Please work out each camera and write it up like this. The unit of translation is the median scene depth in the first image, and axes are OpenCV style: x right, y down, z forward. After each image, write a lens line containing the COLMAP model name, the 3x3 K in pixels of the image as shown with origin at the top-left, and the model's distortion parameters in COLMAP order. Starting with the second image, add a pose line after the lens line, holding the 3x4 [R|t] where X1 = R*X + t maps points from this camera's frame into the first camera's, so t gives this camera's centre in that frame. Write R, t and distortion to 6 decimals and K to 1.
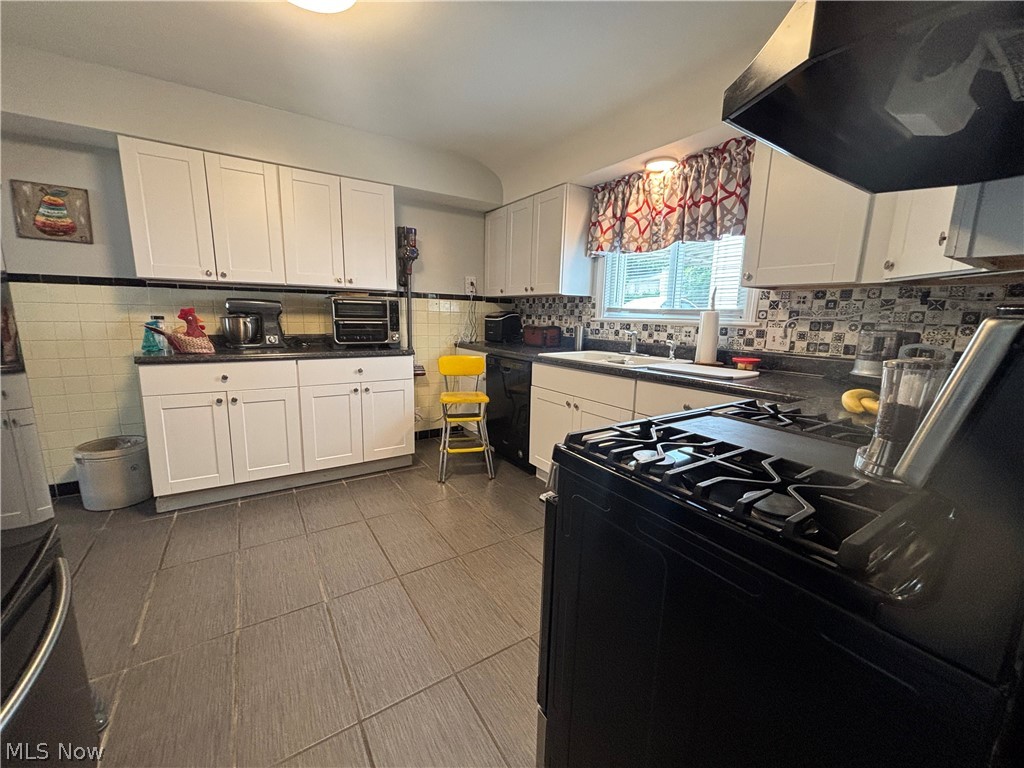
lens RADIAL K [[409.0, 0, 503.9], [0, 409.0, 385.8], [0, 0, 1]] dist [-0.010949, -0.000859]
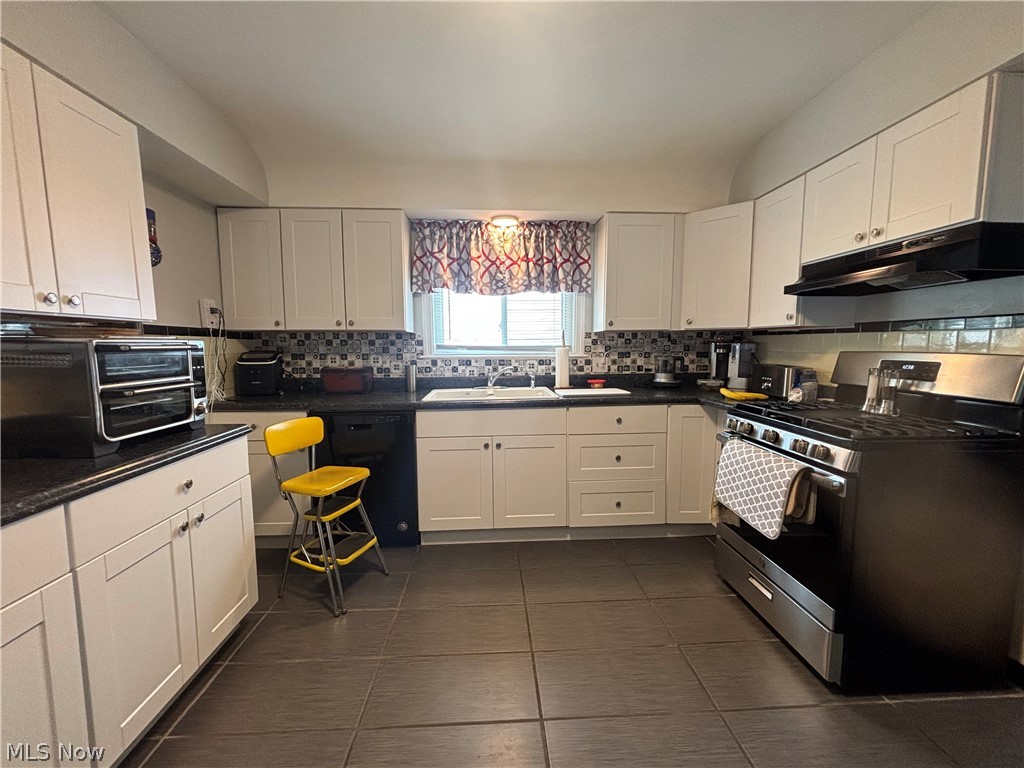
lens RADIAL K [[409.0, 0, 508.3], [0, 409.0, 383.5], [0, 0, 1]] dist [-0.010949, -0.000859]
pose [[0.495425, -0.106276, 0.862125, -0.602235], [0.166096, 0.985765, 0.026070, -0.112085], [-0.852623, 0.130280, 0.506025, 0.429654]]
